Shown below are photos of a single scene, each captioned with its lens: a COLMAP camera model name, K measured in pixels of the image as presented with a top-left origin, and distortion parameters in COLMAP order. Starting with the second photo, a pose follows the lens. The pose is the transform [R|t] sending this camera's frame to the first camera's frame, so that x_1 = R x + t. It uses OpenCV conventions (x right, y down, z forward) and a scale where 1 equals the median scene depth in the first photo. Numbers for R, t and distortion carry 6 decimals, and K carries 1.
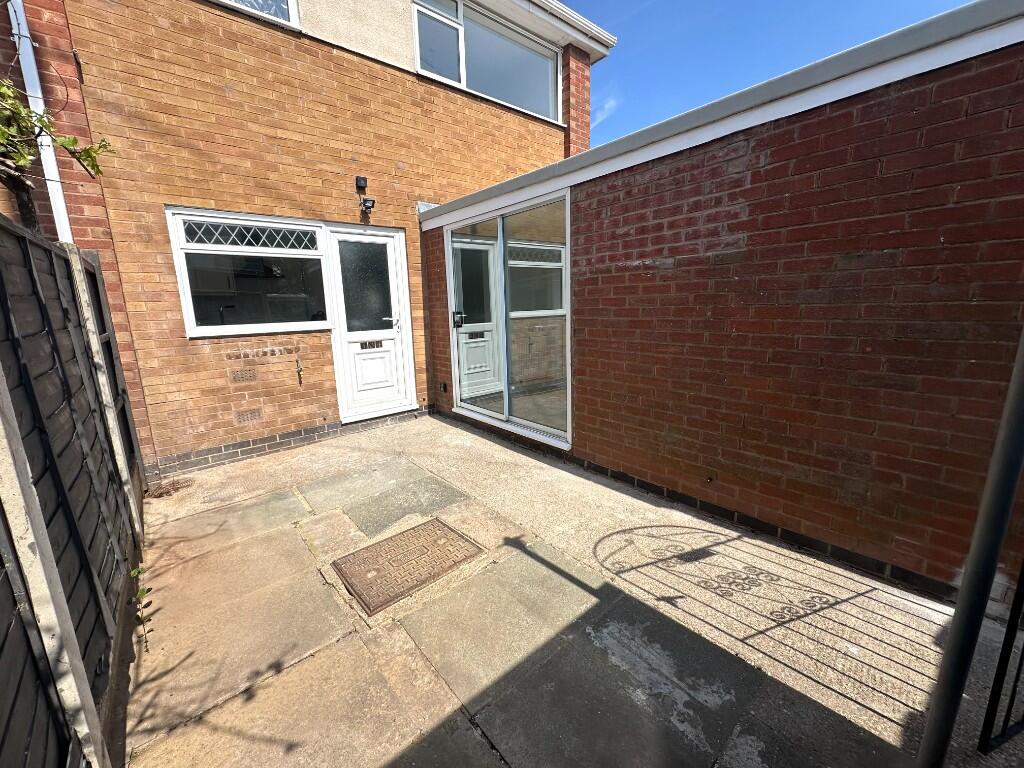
lens RADIAL K [[408.8, 0, 514.0], [0, 408.8, 381.4], [0, 0, 1]] dist [-0.003196, -0.000227]
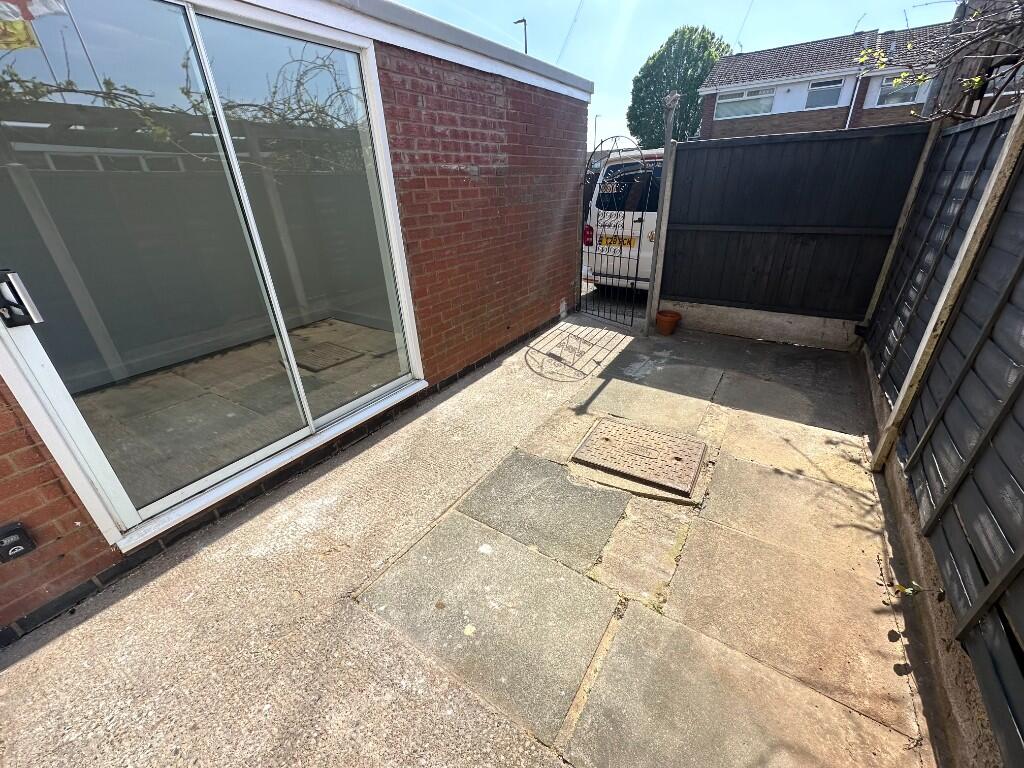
lens RADIAL K [[408.8, 0, 514.0], [0, 408.8, 381.4], [0, 0, 1]] dist [-0.003196, -0.000227]
pose [[-0.281799, -0.378510, 0.881657, -0.988673], [0.228685, 0.865918, 0.444847, -0.271849], [-0.931822, 0.326979, -0.157455, 1.341955]]
